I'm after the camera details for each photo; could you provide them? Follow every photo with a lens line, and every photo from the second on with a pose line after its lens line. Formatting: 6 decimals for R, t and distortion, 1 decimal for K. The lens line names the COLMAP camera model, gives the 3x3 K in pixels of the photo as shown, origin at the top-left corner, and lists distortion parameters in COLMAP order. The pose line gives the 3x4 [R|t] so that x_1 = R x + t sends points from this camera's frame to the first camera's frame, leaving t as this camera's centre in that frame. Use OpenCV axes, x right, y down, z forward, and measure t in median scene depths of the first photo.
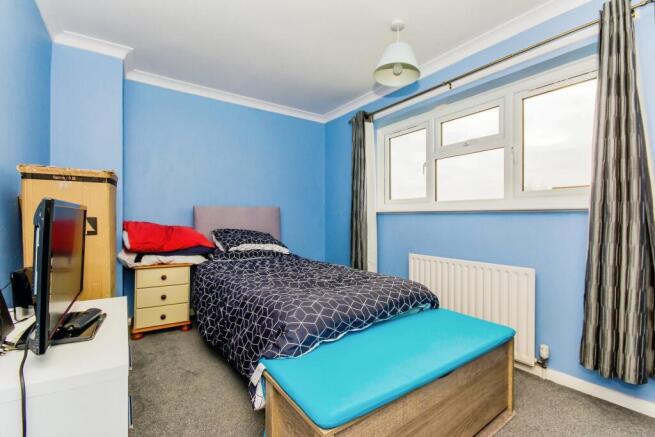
lens RADIAL K [[299.6, 0, 328.8], [0, 299.6, 221.1], [0, 0, 1]] dist [-0.002528, -0.000819]
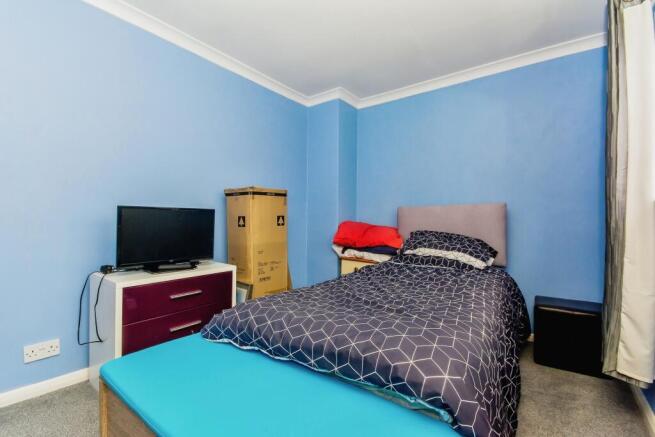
lens RADIAL K [[299.6, 0, 328.8], [0, 299.6, 221.1], [0, 0, 1]] dist [-0.002528, -0.000819]
pose [[0.279455, -0.007050, -0.960133, 0.544342], [-0.015587, 0.999808, -0.011878, 0.015021], [0.960032, 0.018285, 0.279291, 0.569313]]
